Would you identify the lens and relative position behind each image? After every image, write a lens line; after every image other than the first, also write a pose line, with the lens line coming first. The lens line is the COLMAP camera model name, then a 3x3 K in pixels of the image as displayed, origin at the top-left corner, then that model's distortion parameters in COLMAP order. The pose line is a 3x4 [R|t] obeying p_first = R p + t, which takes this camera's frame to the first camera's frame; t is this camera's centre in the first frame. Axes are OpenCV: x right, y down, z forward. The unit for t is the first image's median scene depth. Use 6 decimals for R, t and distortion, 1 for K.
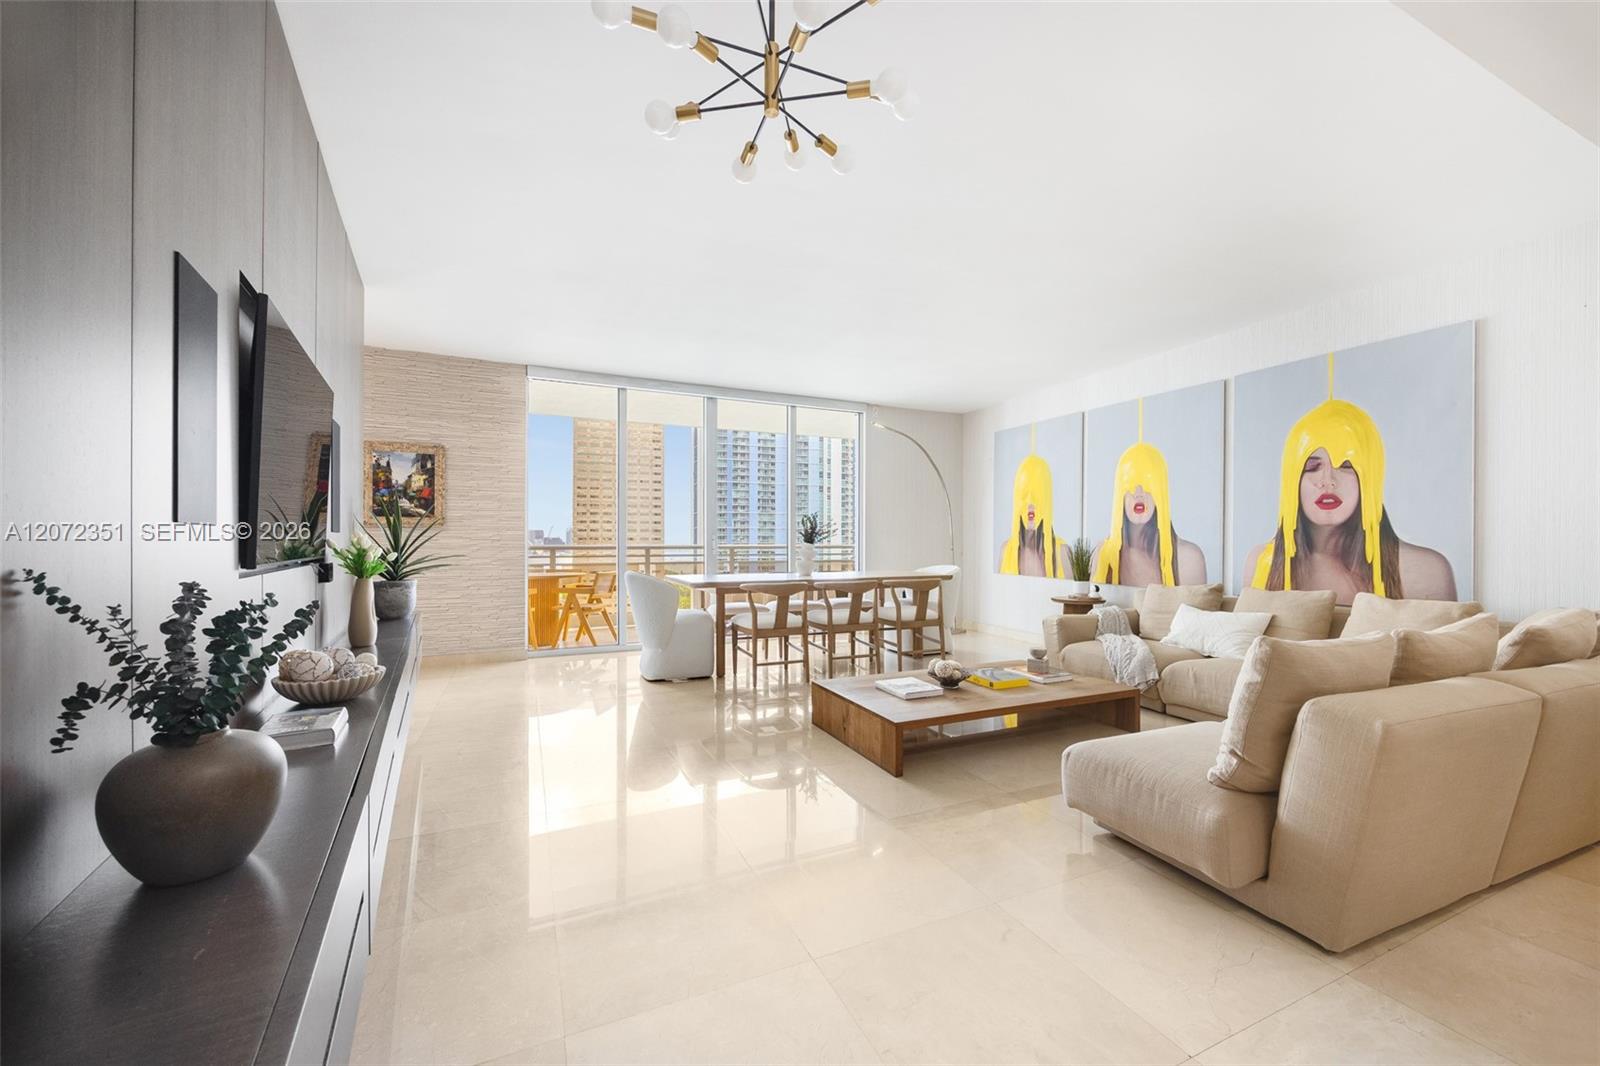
lens RADIAL K [[643.7, 0, 803.2], [0, 643.7, 542.5], [0, 0, 1]] dist [0.002179, 0.000200]
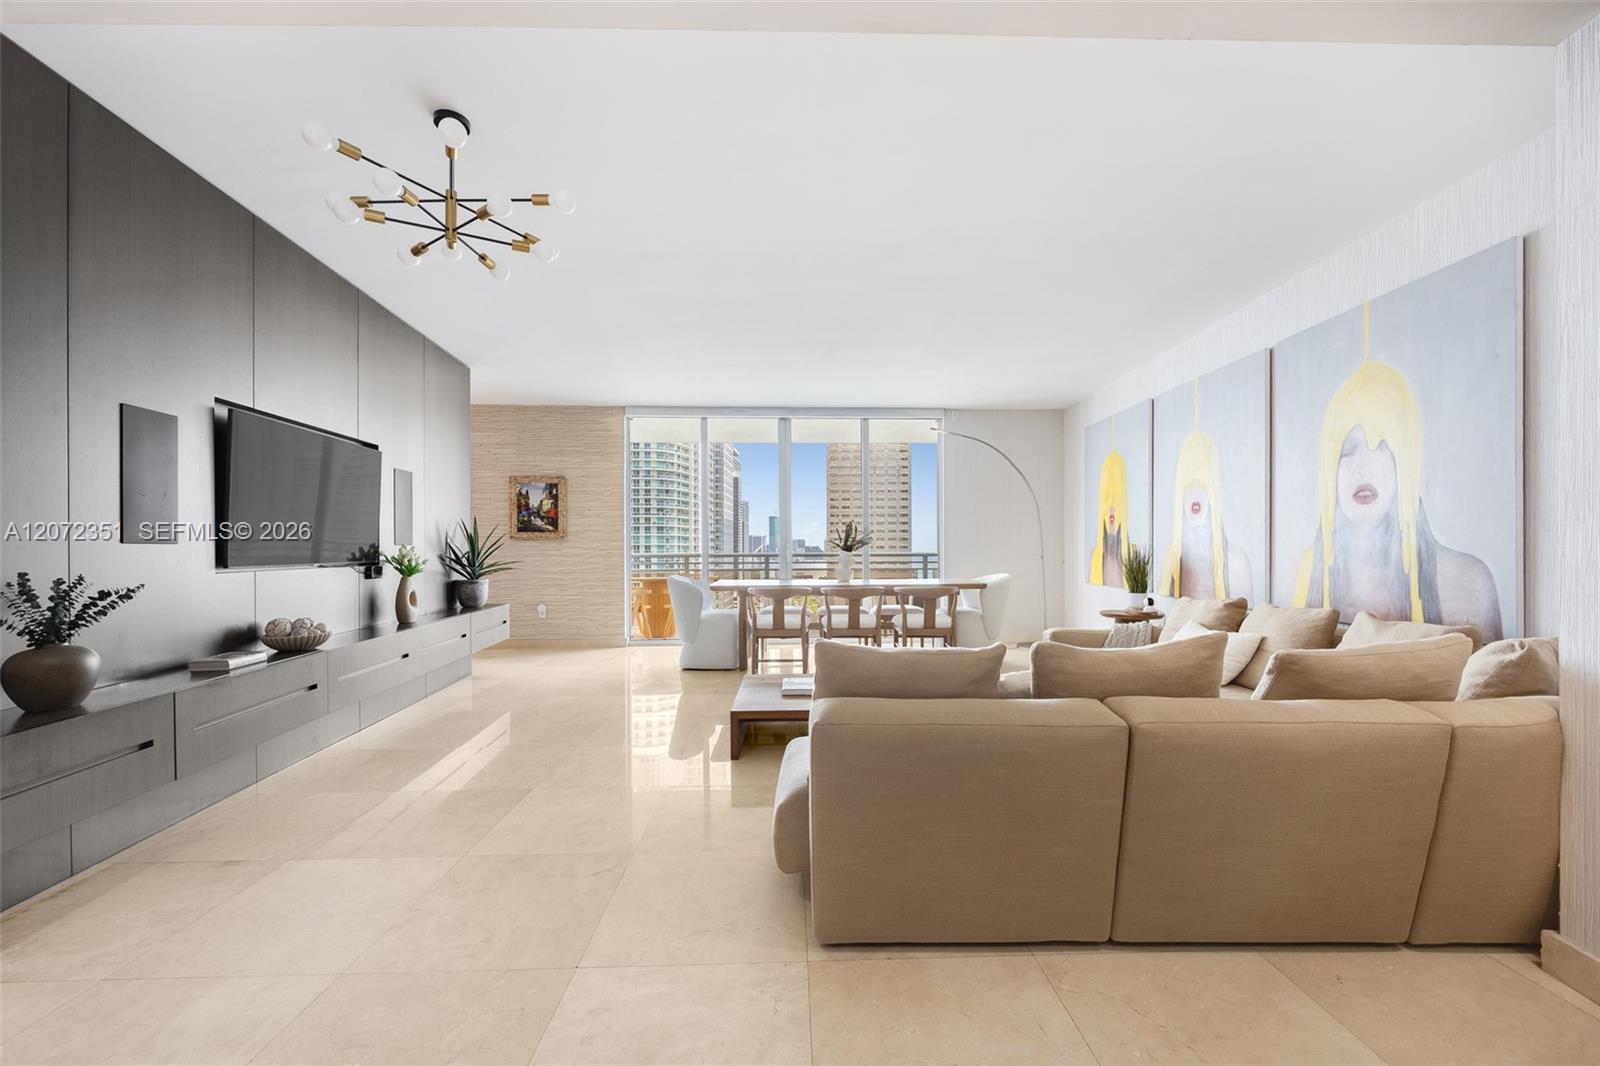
lens RADIAL K [[643.7, 0, 791.3], [0, 643.7, 547.7], [0, 0, 1]] dist [0.002179, 0.000200]
pose [[0.913980, -0.006029, -0.405715, 0.390512], [0.004129, 0.999976, -0.005556, 0.001591], [0.405739, 0.003403, 0.913983, 0.010988]]
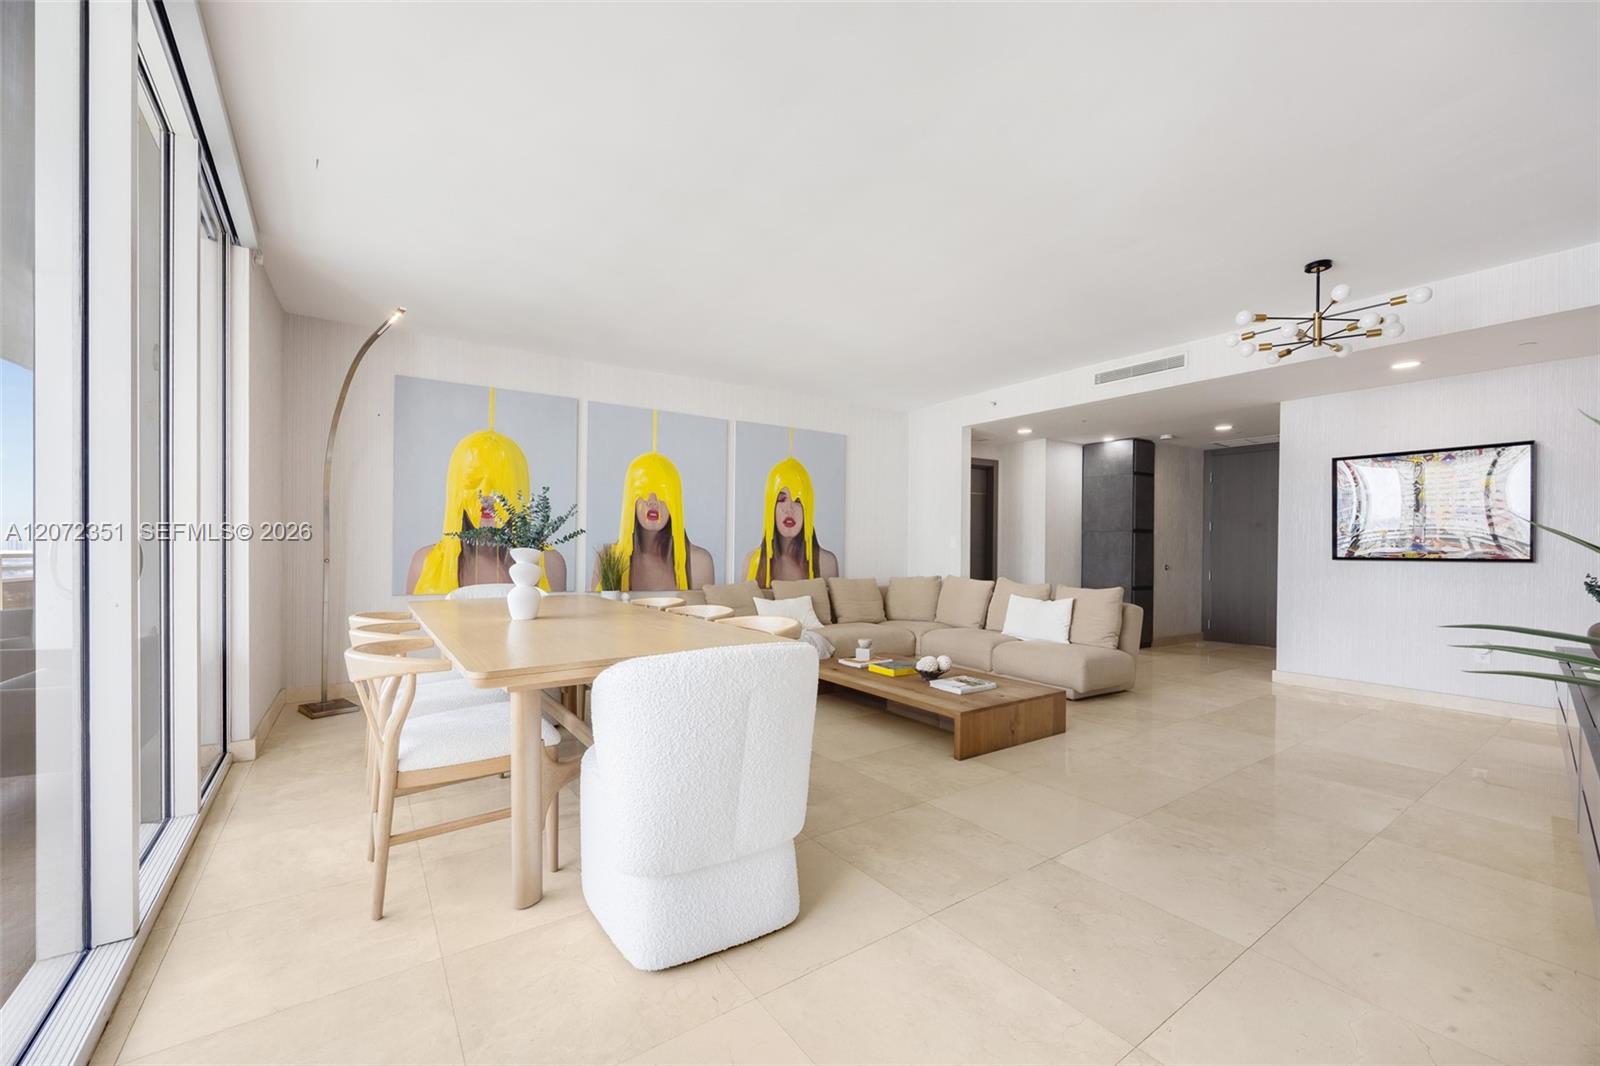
lens RADIAL K [[643.7, 0, 815.3], [0, 643.7, 548.9], [0, 0, 1]] dist [0.002179, 0.000200]
pose [[-0.214215, -0.007435, 0.976758, -0.571048], [-0.005451, 0.999965, 0.006416, -0.007046], [-0.976771, -0.003949, -0.214248, 0.995959]]
